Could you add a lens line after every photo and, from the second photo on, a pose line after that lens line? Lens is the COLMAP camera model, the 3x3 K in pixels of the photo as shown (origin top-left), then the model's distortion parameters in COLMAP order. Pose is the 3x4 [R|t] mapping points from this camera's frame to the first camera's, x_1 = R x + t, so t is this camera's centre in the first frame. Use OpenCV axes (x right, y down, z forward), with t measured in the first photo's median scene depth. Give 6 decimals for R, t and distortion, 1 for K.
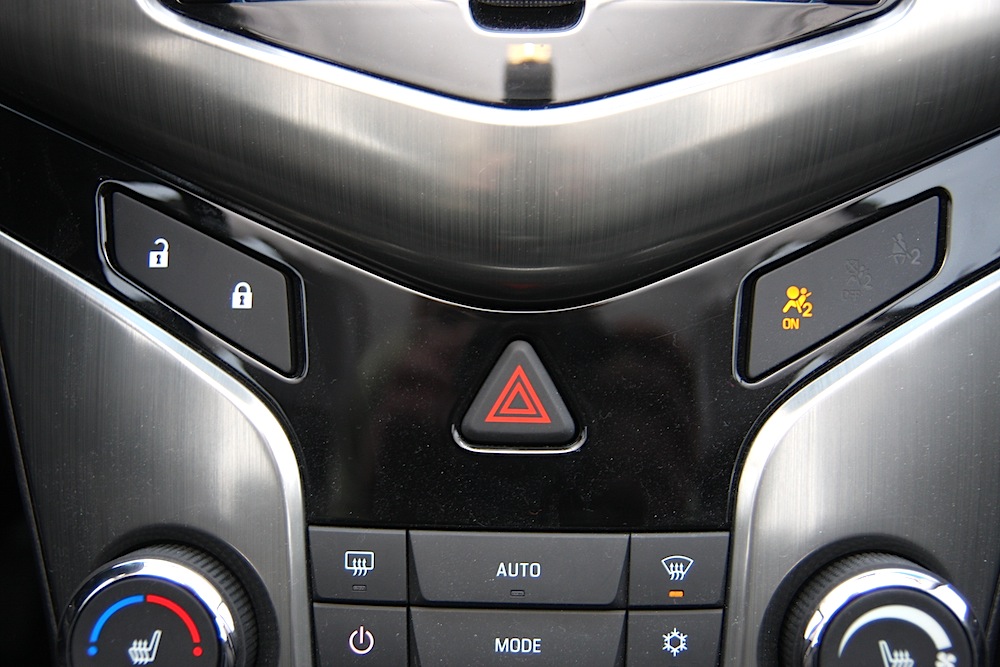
lens RADIAL K [[1372.2, 0, 500.0], [0, 1372.2, 333.5], [0, 0, 1]] dist [-0.073560, 0.124455]
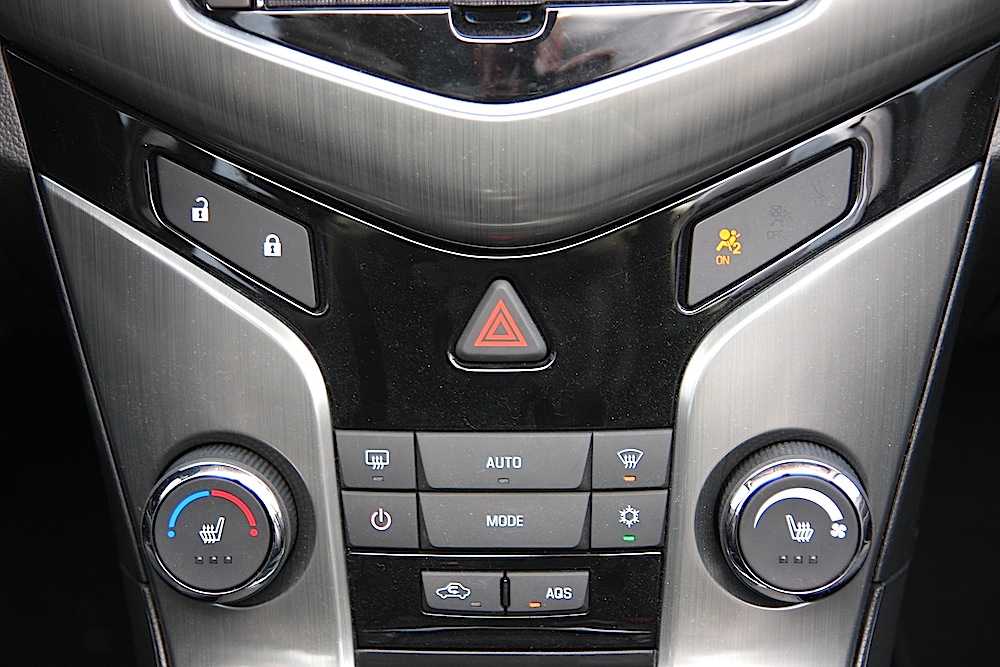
lens RADIAL K [[2250.7, 0, 500.0], [0, 2250.7, 333.5], [0, 0, 1]] dist [0.081432, 0.246402]
pose [[0.999434, -0.021527, -0.025844, 0.065450], [0.026018, 0.981750, 0.188388, -0.330808], [0.021317, -0.188954, 0.981755, -1.000723]]
